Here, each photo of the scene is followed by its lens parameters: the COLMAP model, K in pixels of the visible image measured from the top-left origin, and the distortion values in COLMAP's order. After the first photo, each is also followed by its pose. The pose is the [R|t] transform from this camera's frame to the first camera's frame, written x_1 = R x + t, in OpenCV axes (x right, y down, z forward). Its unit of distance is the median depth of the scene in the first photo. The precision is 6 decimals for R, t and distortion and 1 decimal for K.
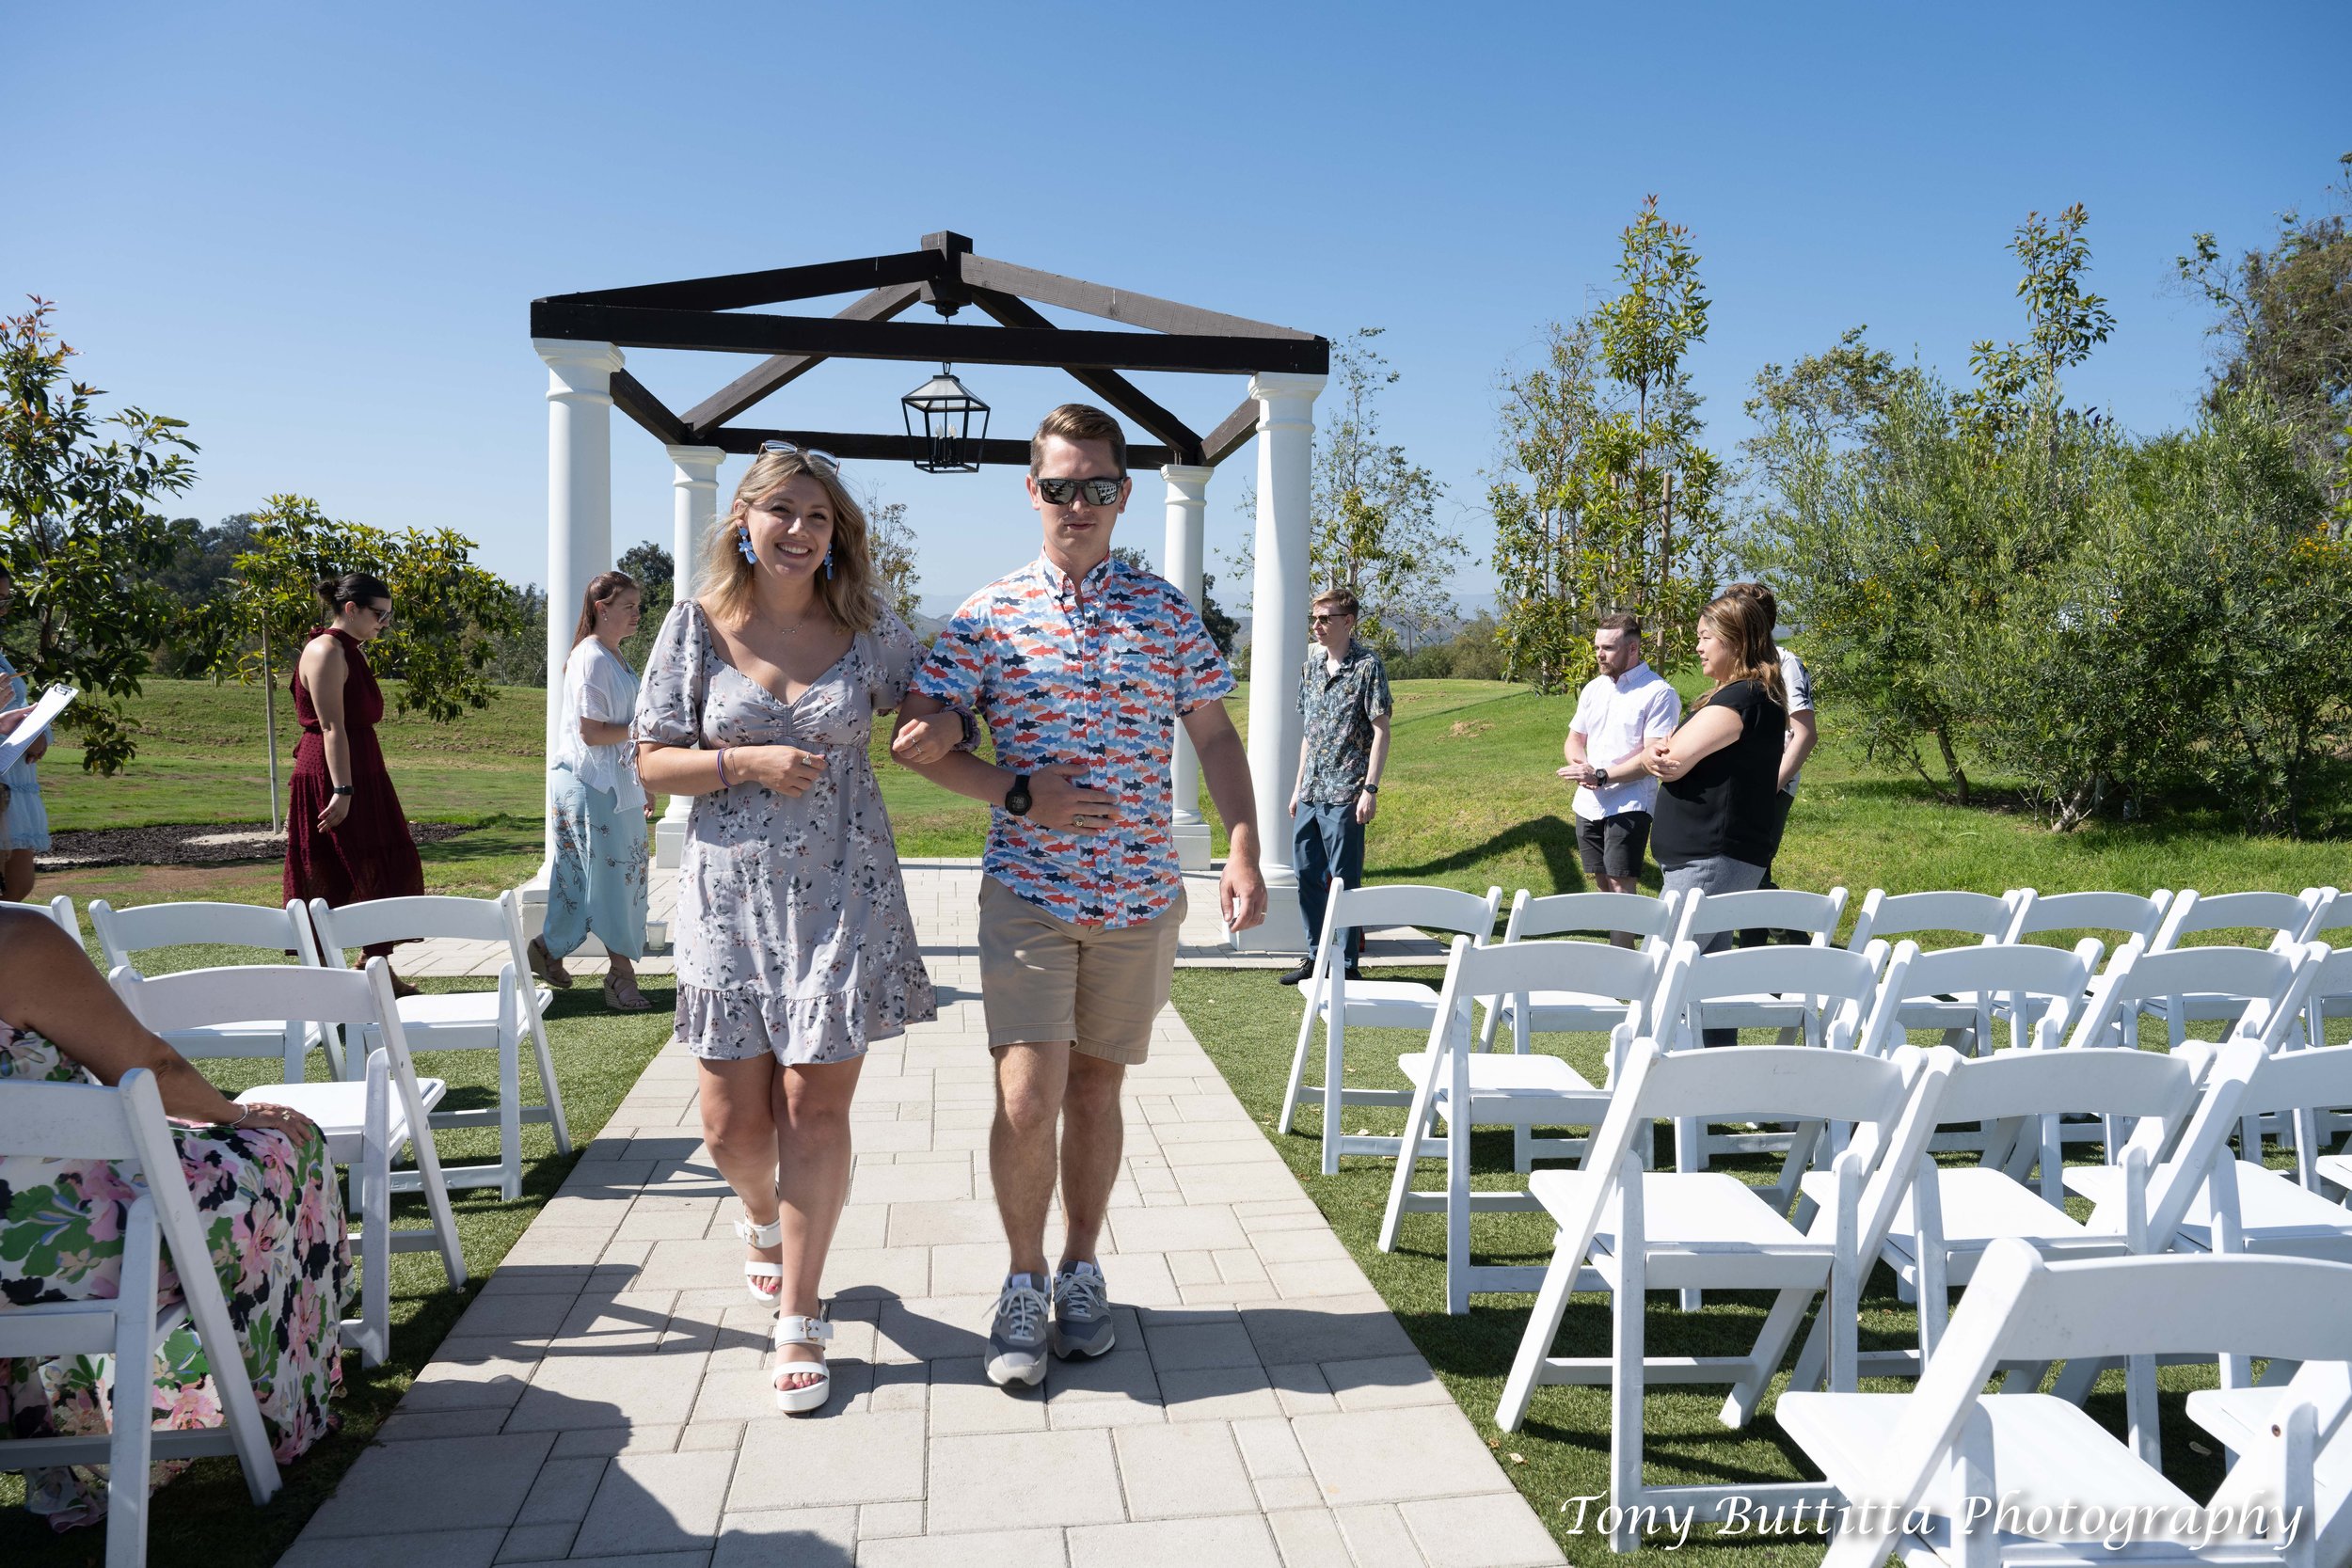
lens RADIAL K [[1594.0, 0, 1179.0], [0, 1594.0, 779.6], [0, 0, 1]] dist [-0.000363, 0.000347]
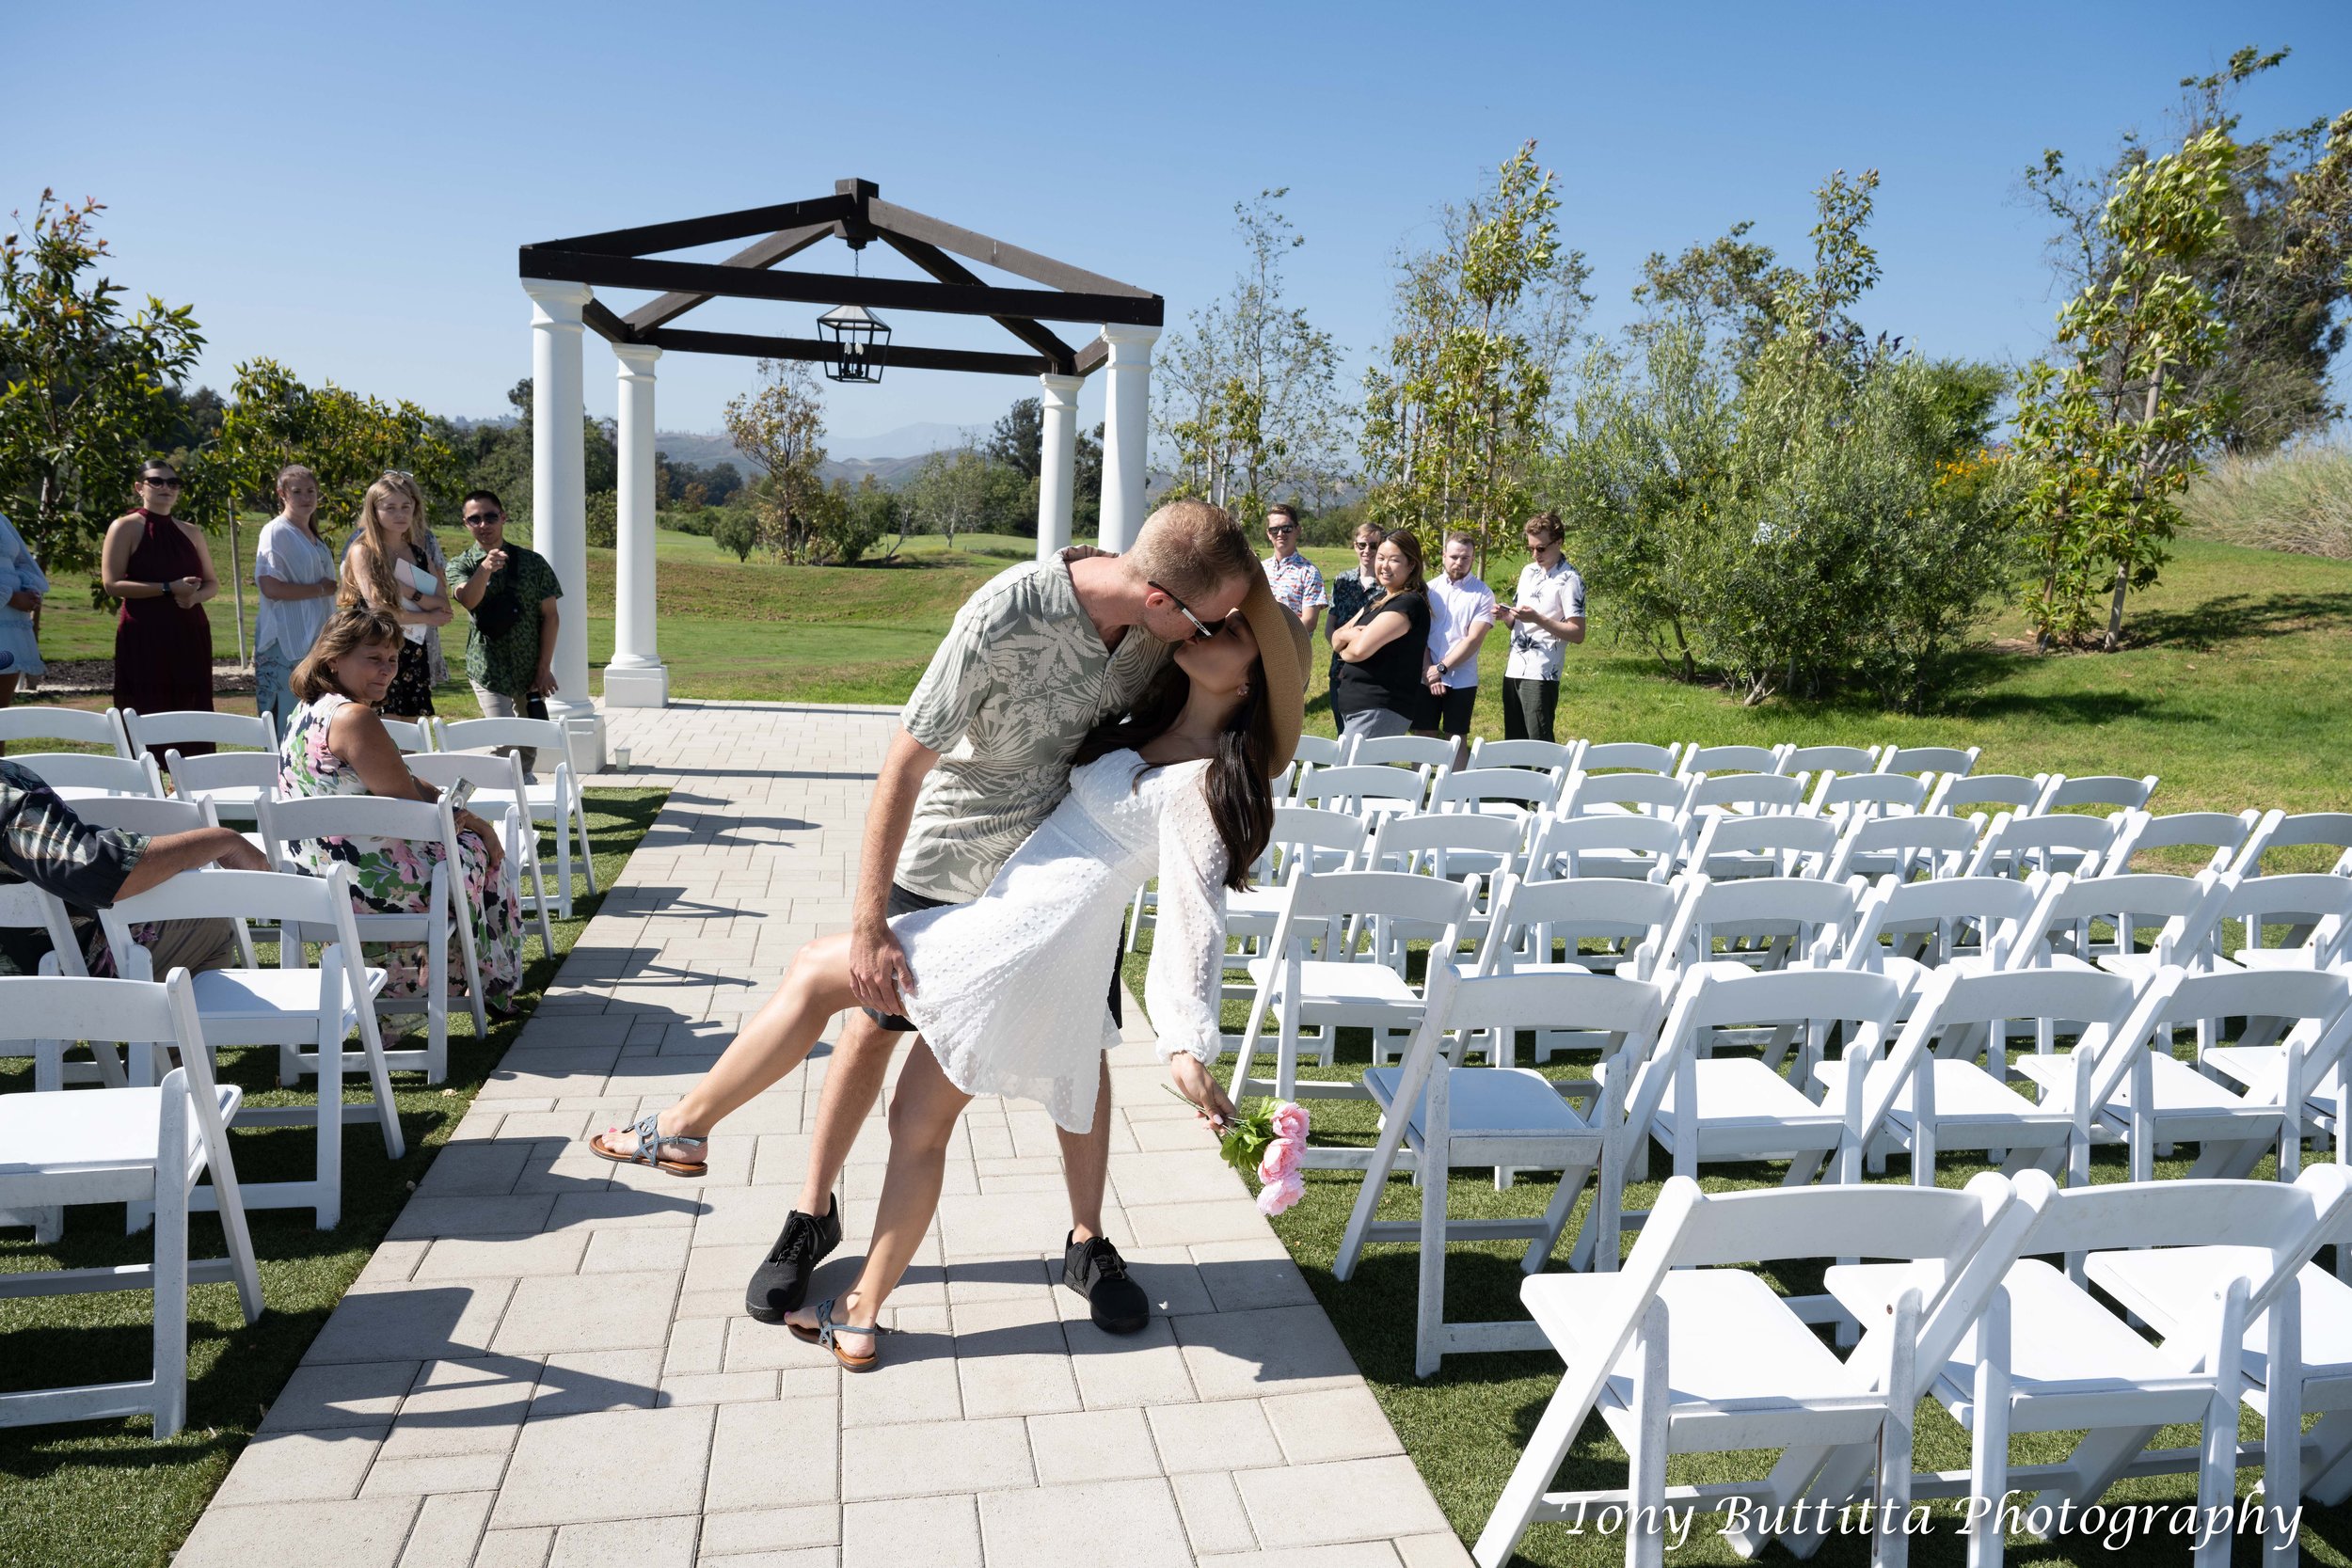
lens RADIAL K [[1595.8, 0, 1179.7], [0, 1595.8, 791.8], [0, 0, 1]] dist [-0.000567, -0.000010]
pose [[0.997958, 0.021236, 0.060238, 0.033596], [-0.026994, 0.994972, 0.096445, -0.009134], [-0.057887, -0.097874, 0.993514, -0.248157]]
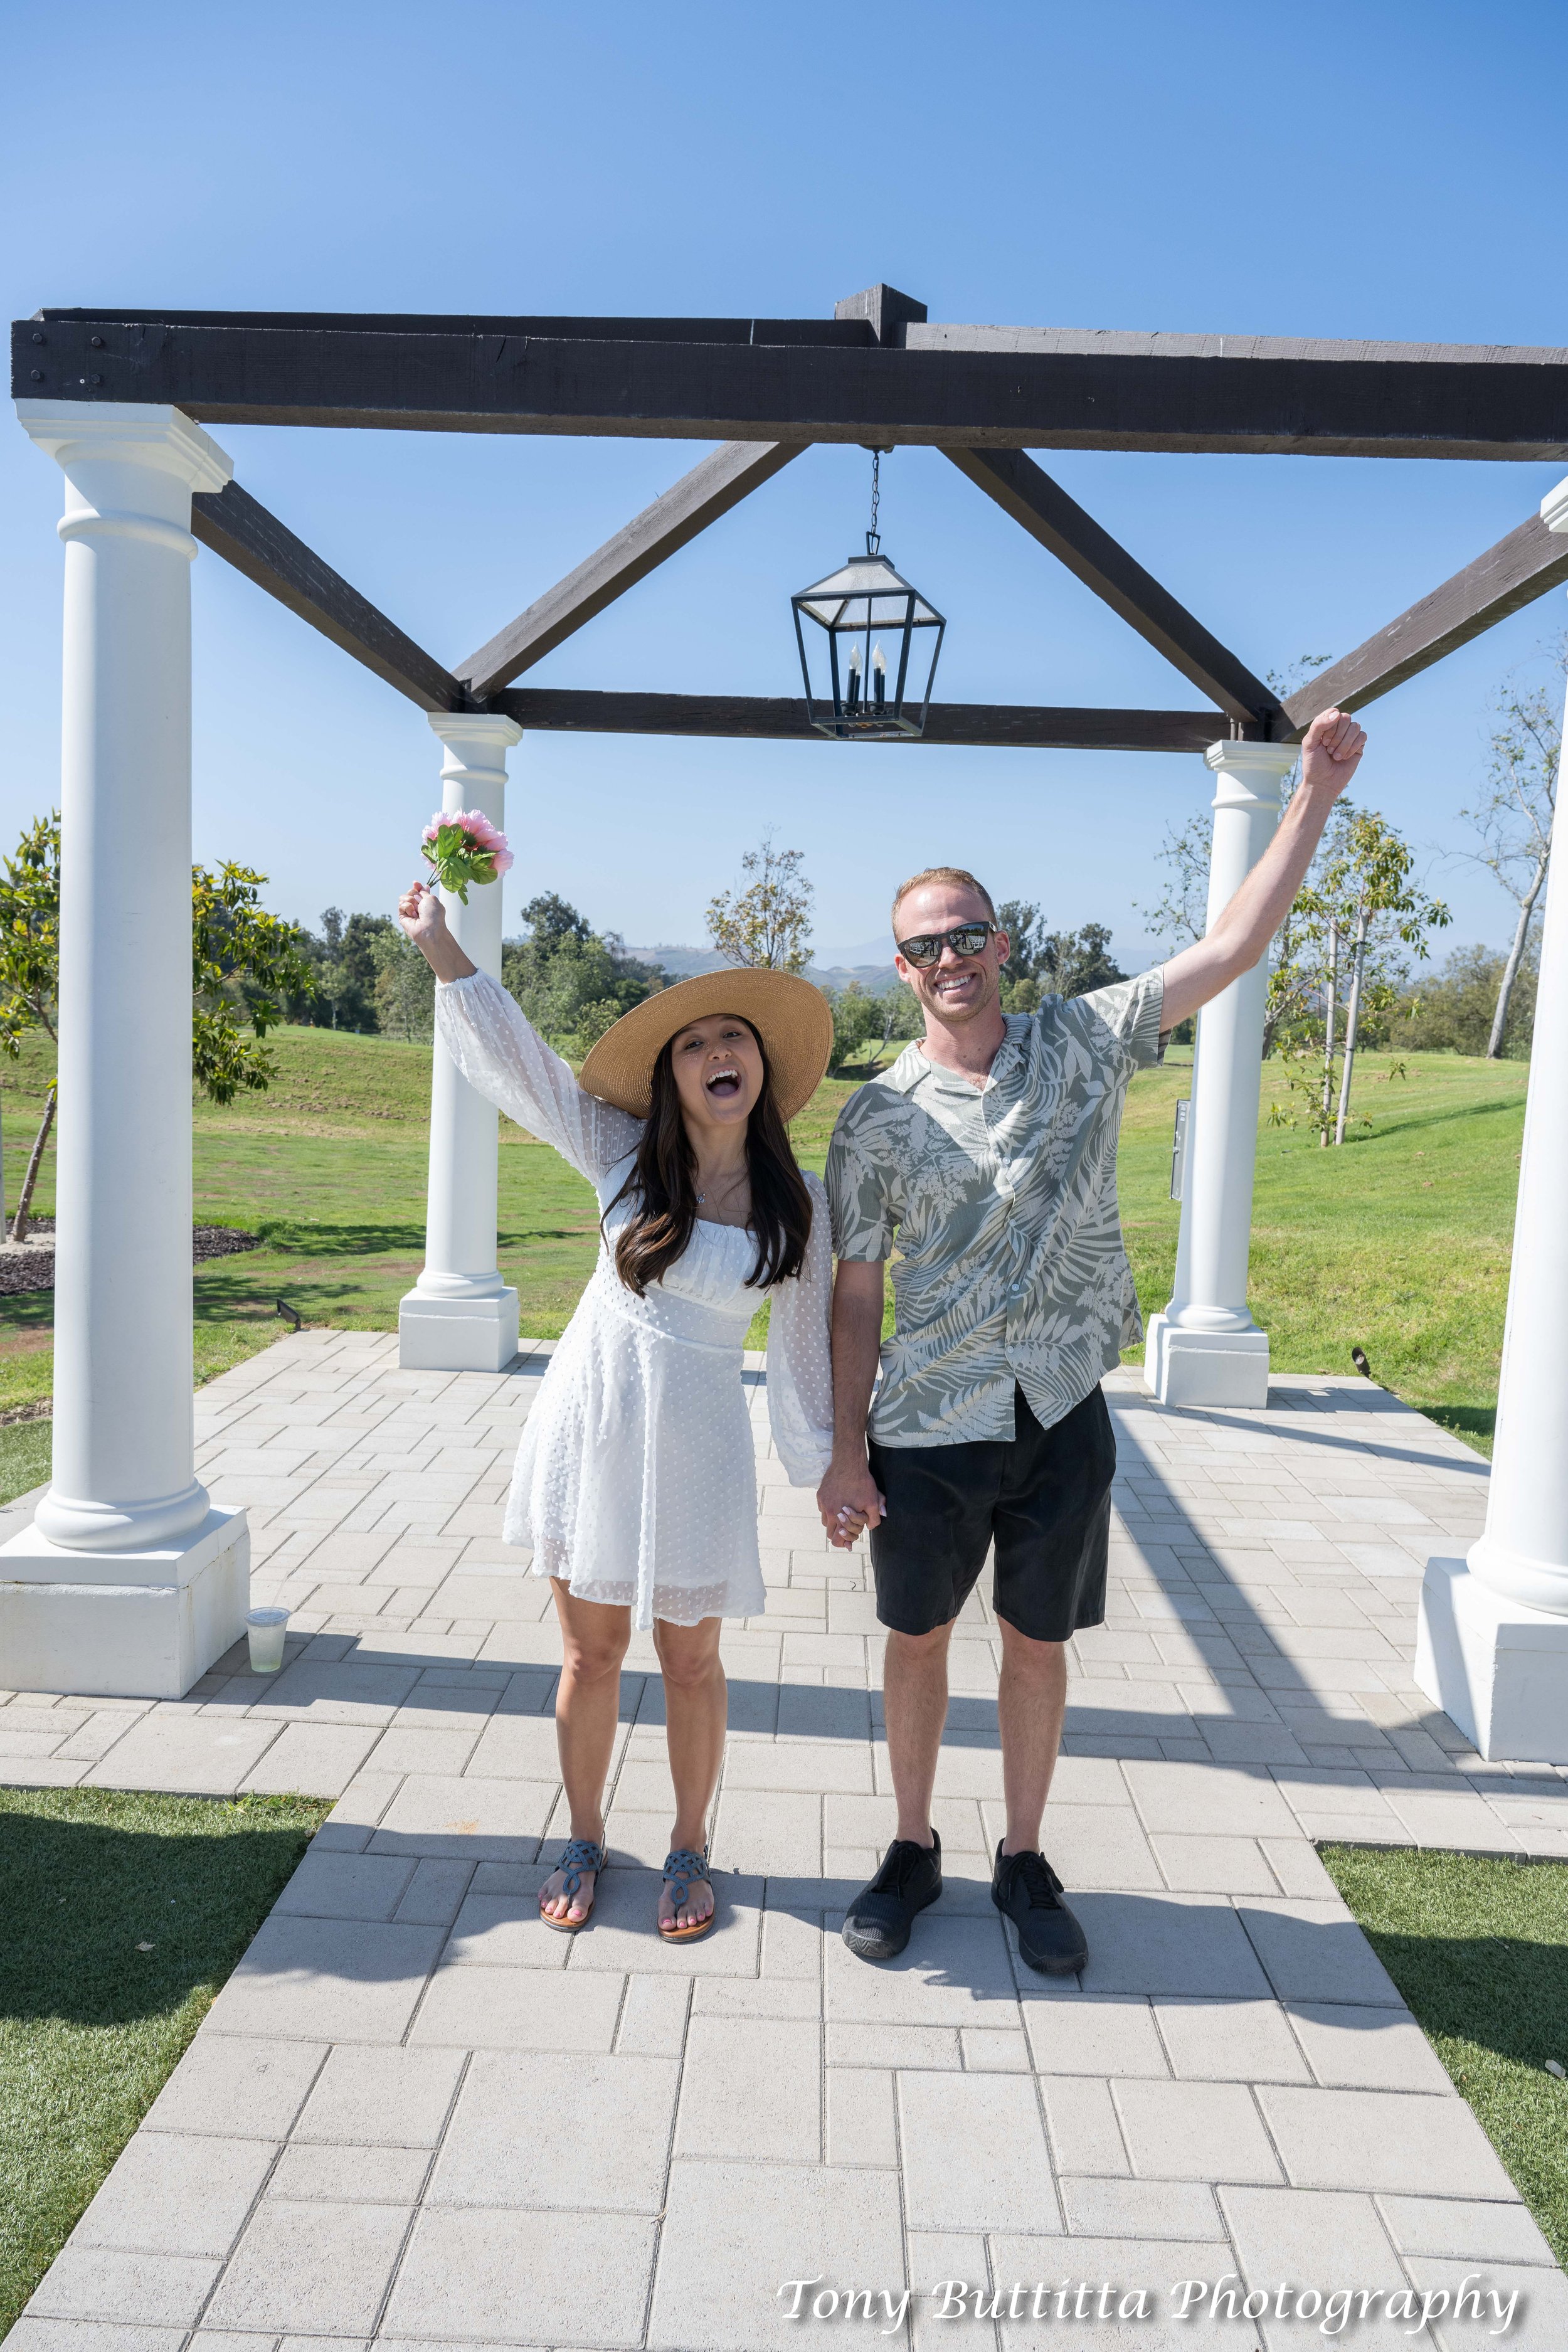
lens RADIAL K [[1590.9, 0, 784.0], [0, 1590.9, 1176.0], [0, 0, 1]] dist [-0.002289, -0.000473]
pose [[0.984425, 0.035766, -0.172127, -0.075562], [-0.031109, 0.999075, 0.029678, -0.055920], [0.173030, -0.023861, 0.984628, 0.459442]]
